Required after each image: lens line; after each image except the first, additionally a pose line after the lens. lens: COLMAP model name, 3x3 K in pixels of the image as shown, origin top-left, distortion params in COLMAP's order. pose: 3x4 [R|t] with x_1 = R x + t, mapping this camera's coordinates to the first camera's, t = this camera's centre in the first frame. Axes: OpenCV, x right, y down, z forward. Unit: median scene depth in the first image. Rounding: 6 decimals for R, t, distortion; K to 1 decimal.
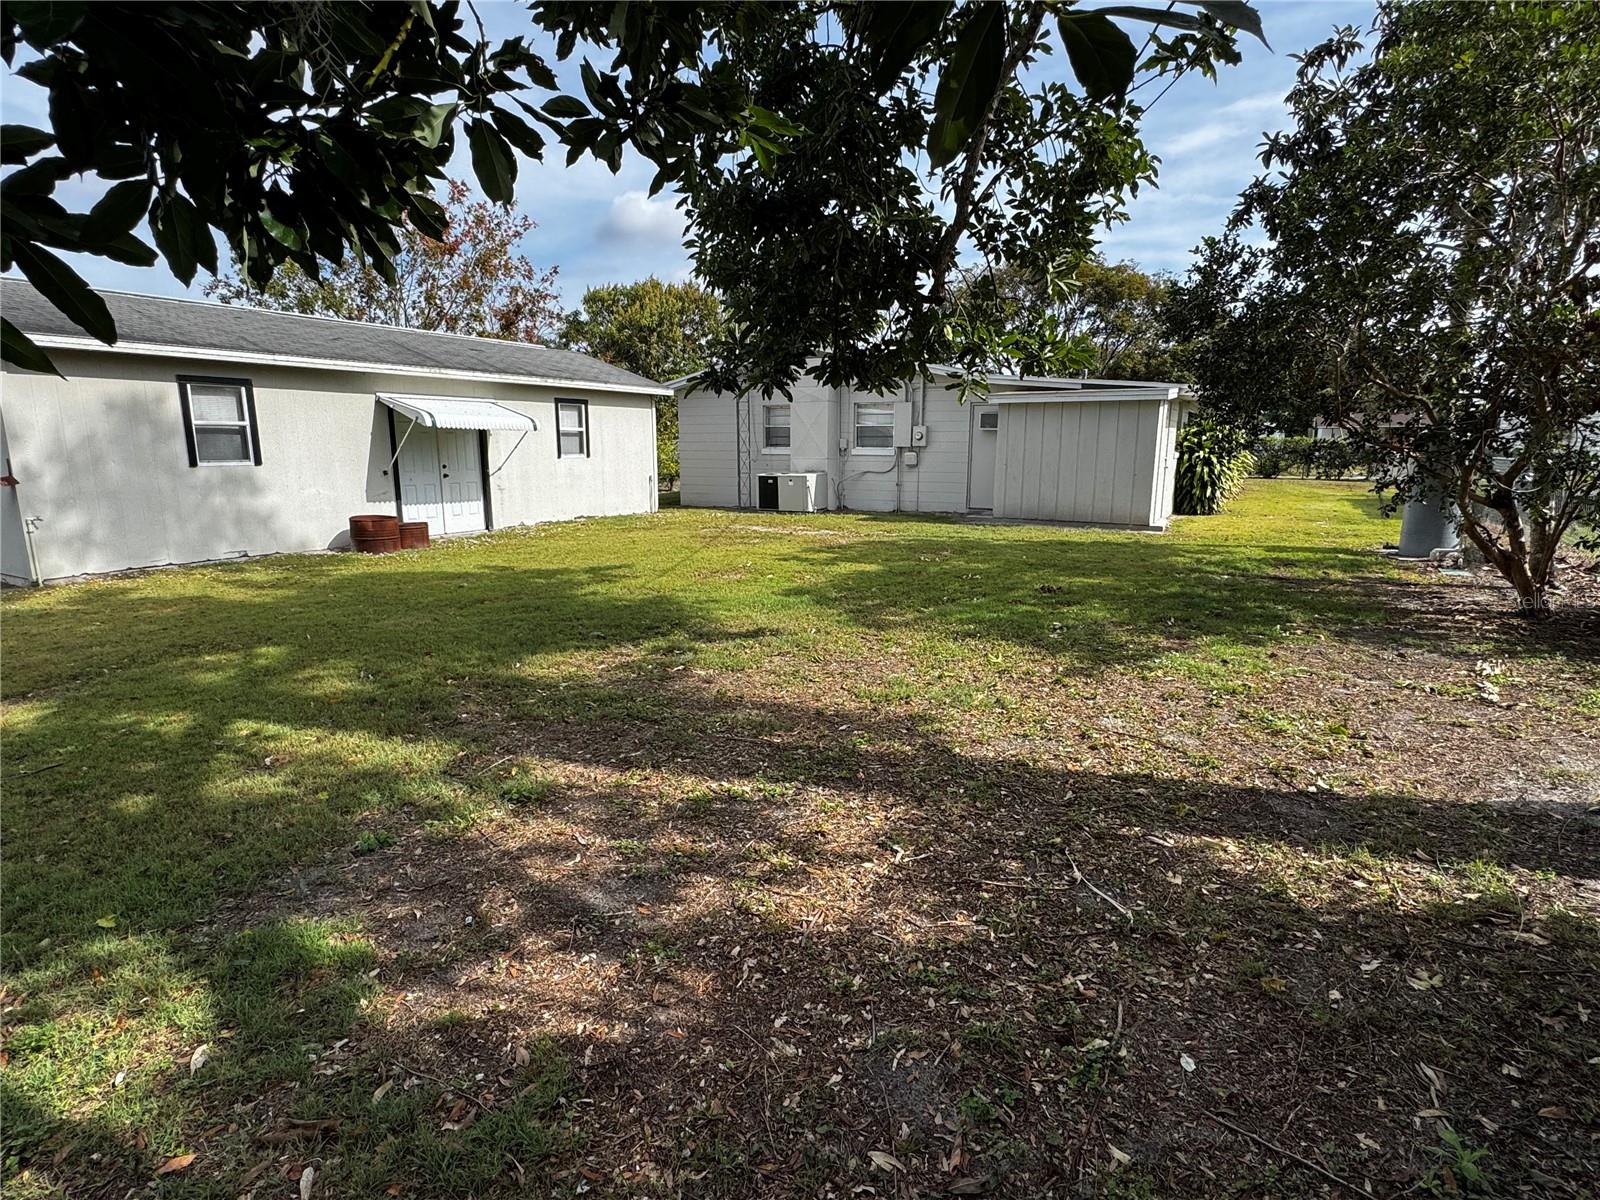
lens RADIAL K [[817.2, 0, 798.0], [0, 817.2, 598.9], [0, 0, 1]] dist [-0.001596, -0.001482]
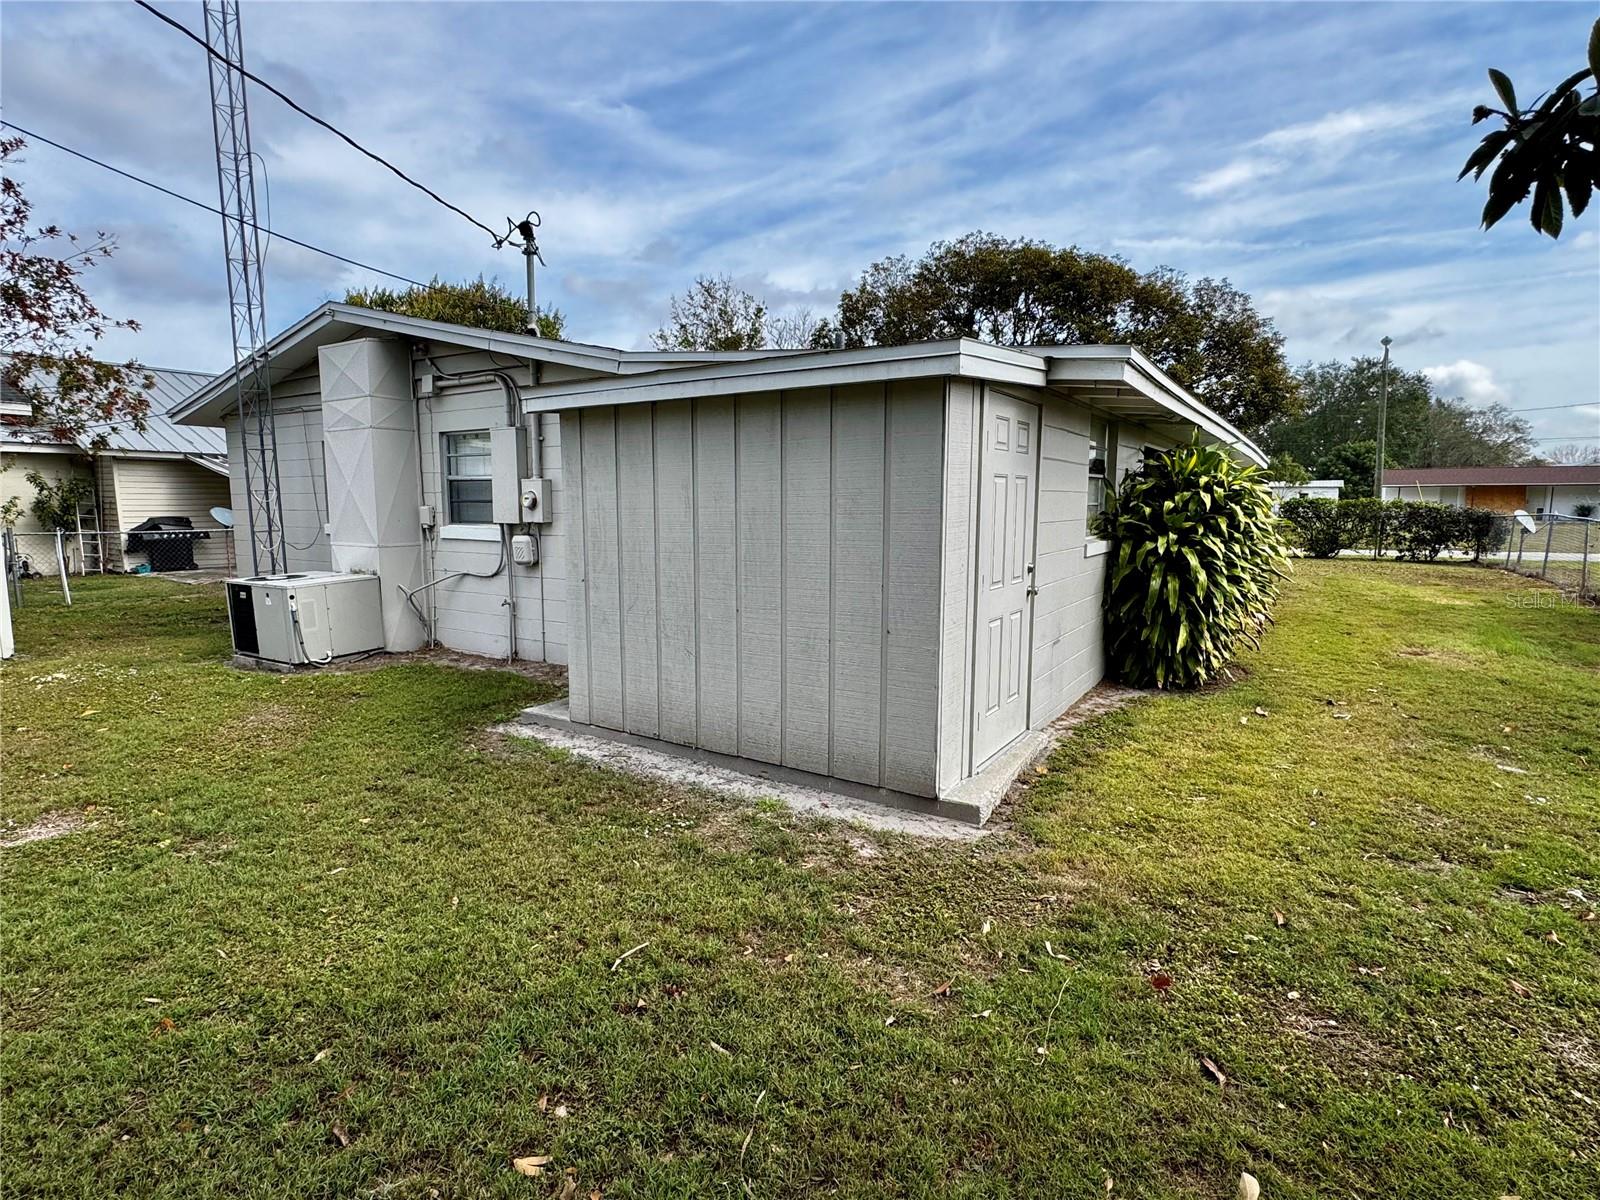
lens RADIAL K [[817.2, 0, 801.7], [0, 817.2, 604.2], [0, 0, 1]] dist [-0.001596, -0.001482]
pose [[0.998923, 0.005050, -0.046113, 0.853518], [-0.008220, 0.997596, -0.068814, -0.302262], [0.045655, 0.069119, 0.996563, 1.509360]]
